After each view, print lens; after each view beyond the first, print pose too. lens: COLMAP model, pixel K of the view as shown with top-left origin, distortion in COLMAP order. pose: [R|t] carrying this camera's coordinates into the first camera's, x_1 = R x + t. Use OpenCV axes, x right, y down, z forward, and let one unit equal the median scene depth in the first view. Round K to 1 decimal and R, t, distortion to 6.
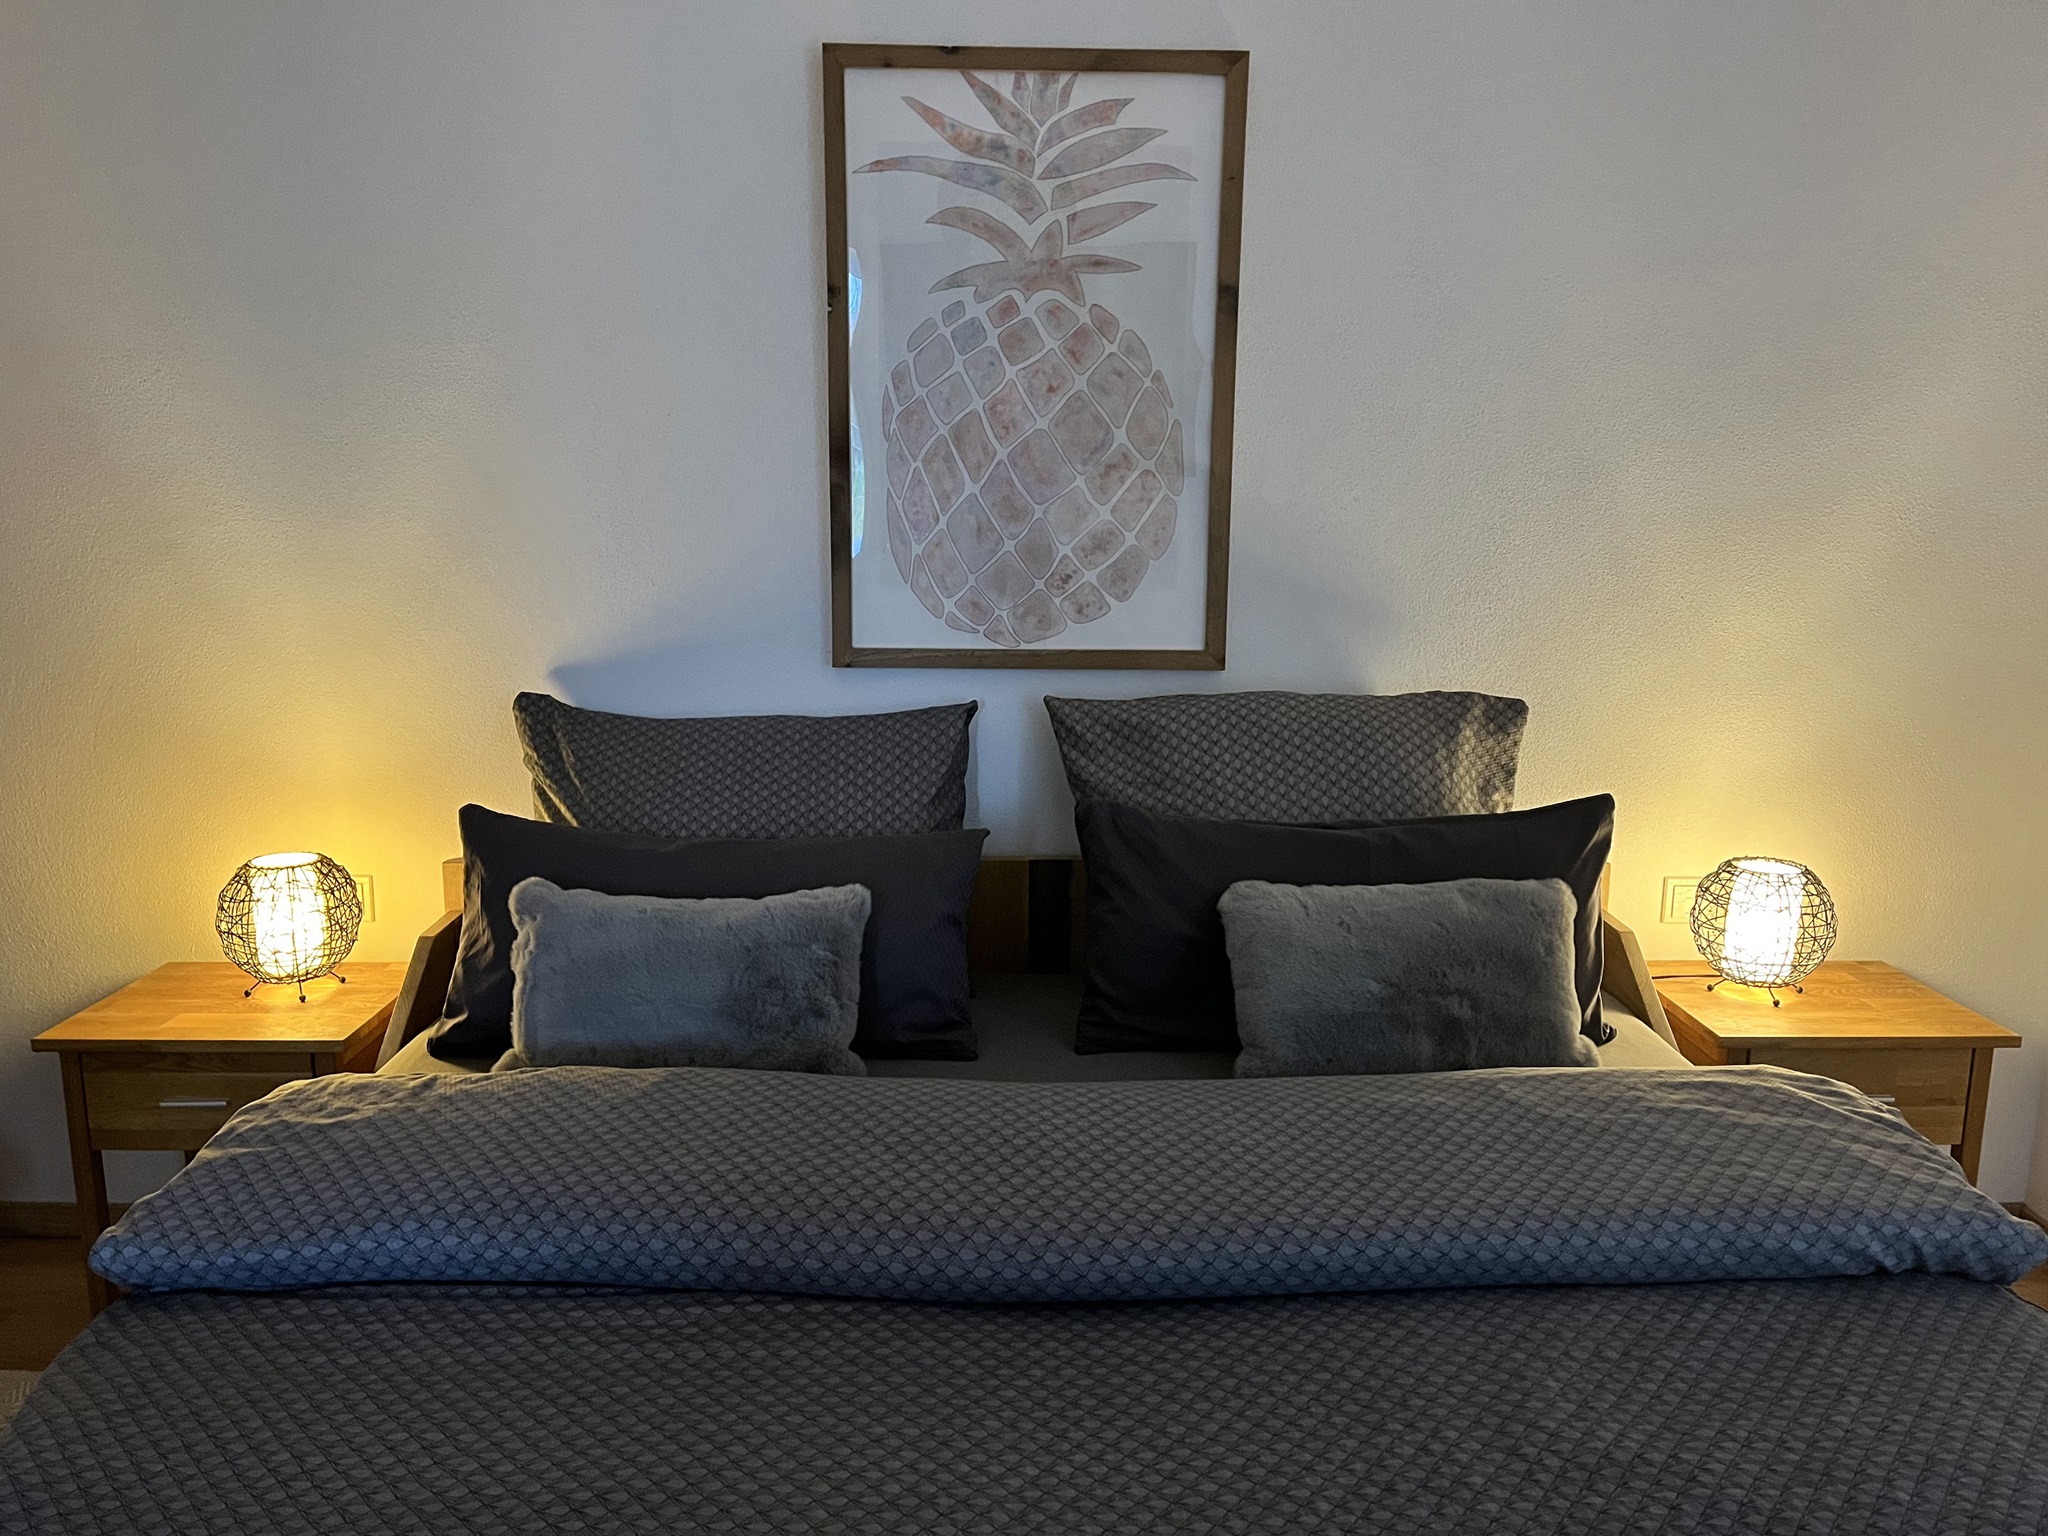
lens RADIAL K [[1526.5, 0, 1027.3], [0, 1526.5, 776.7], [0, 0, 1]] dist [0.015291, 0.004867]
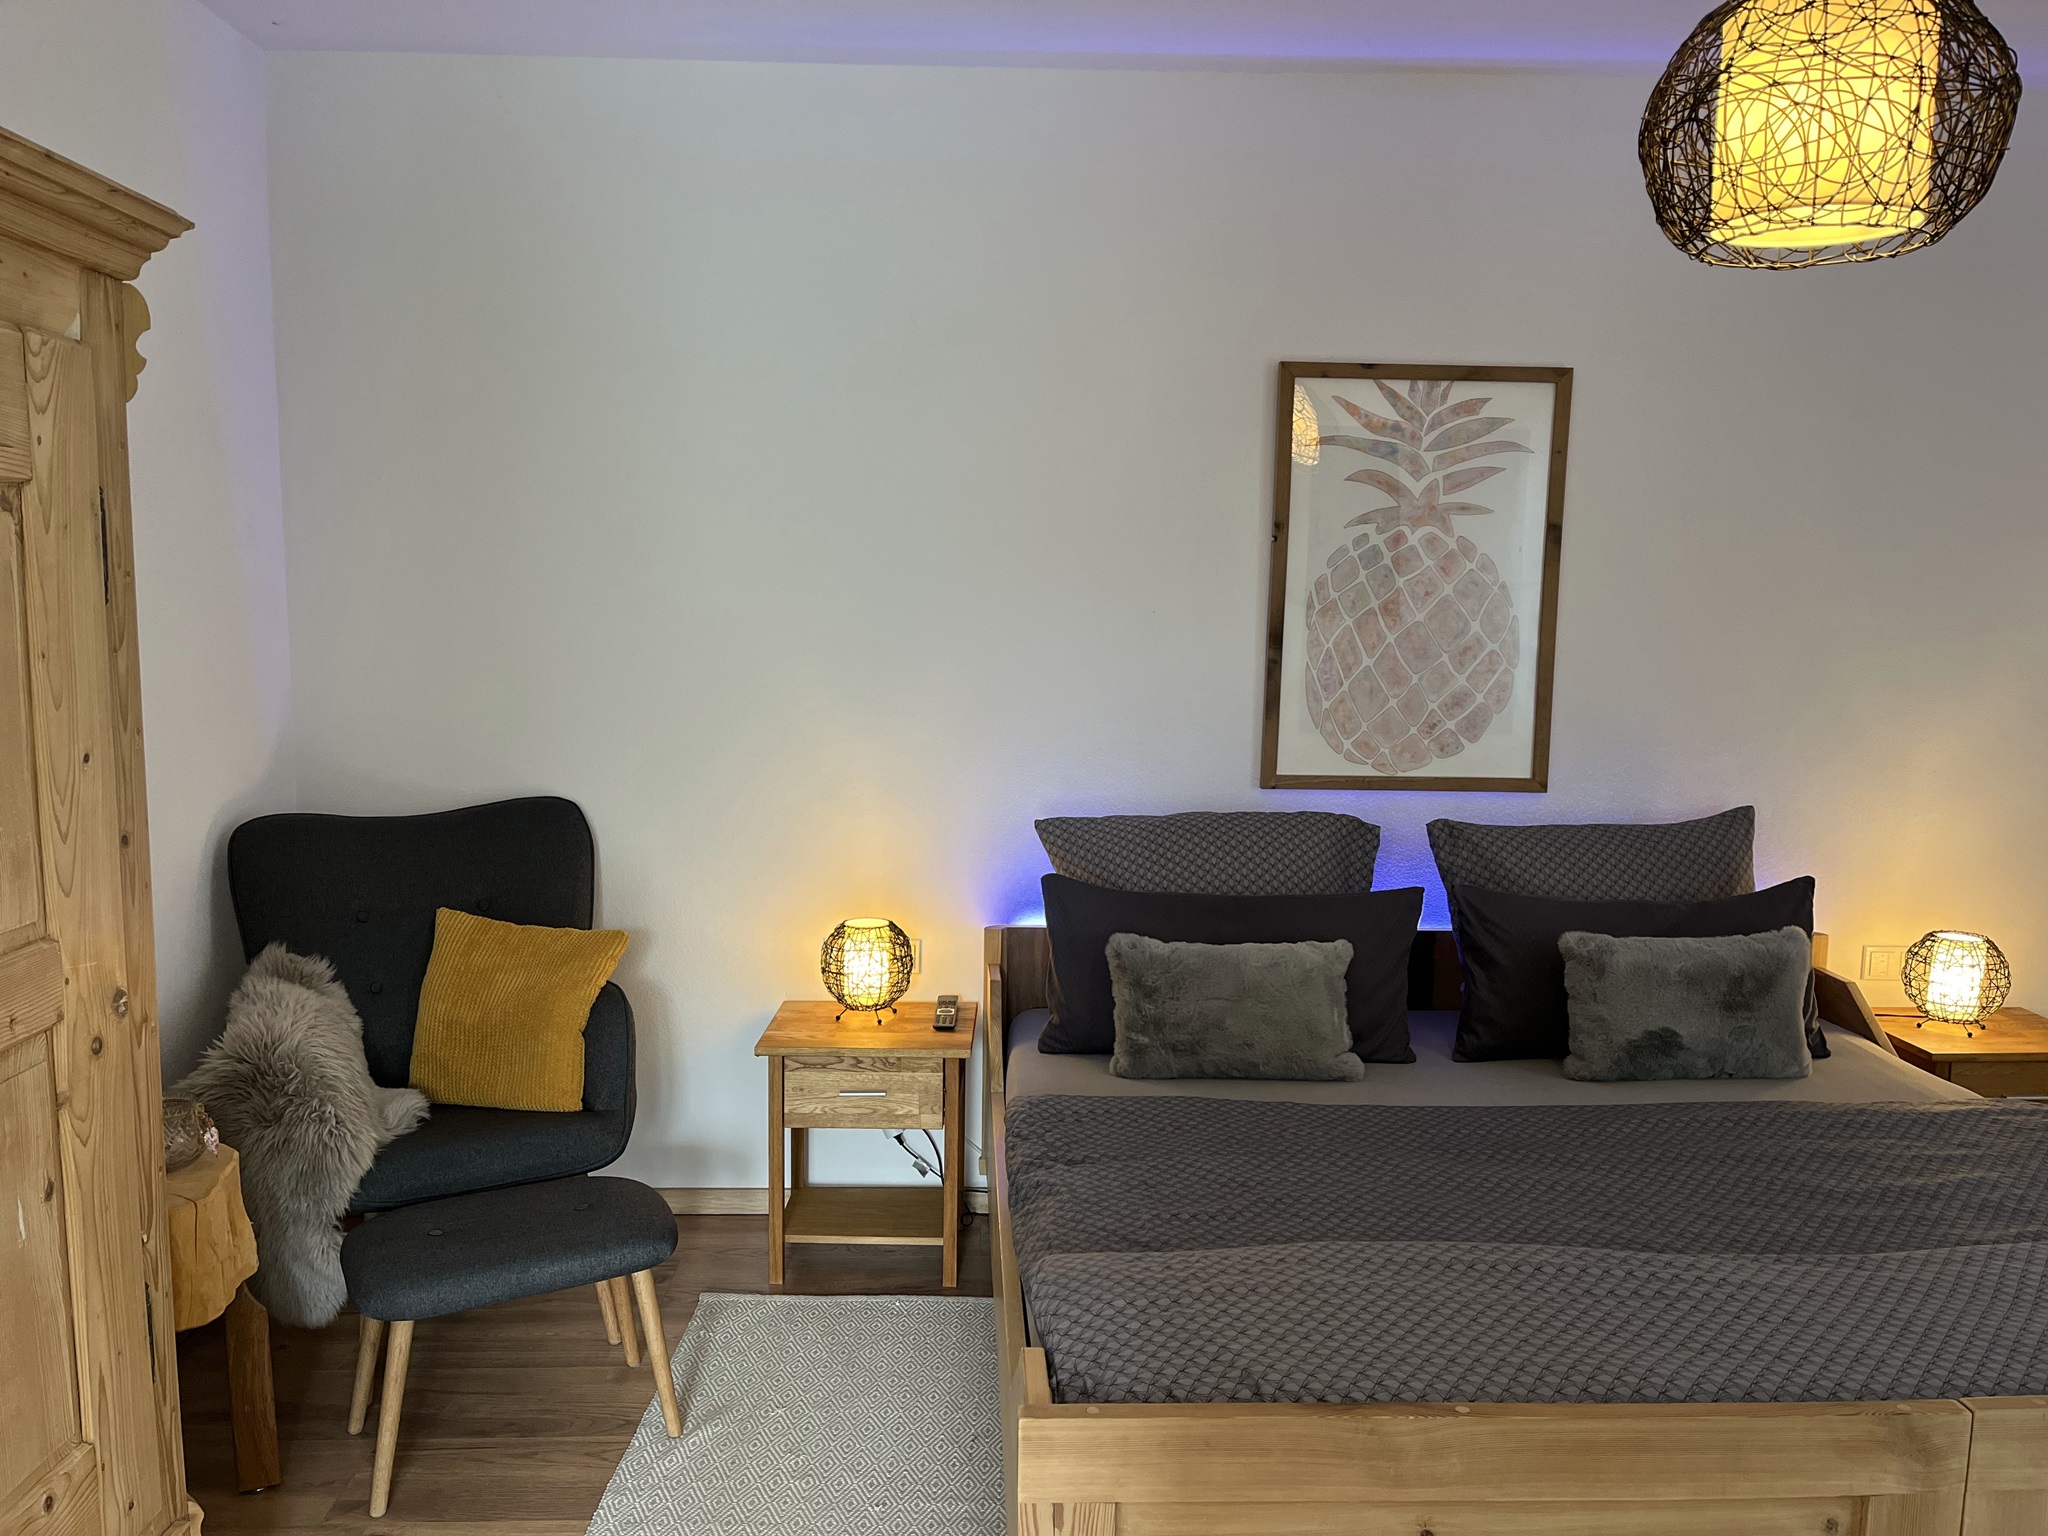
lens RADIAL K [[1526.5, 0, 1015.3], [0, 1526.5, 782.5], [0, 0, 1]] dist [0.015291, 0.004867]
pose [[0.999812, 0.010457, -0.016332, -0.344928], [-0.011601, 0.997365, -0.071612, 0.027072], [0.015540, 0.071788, 0.997299, -0.410854]]
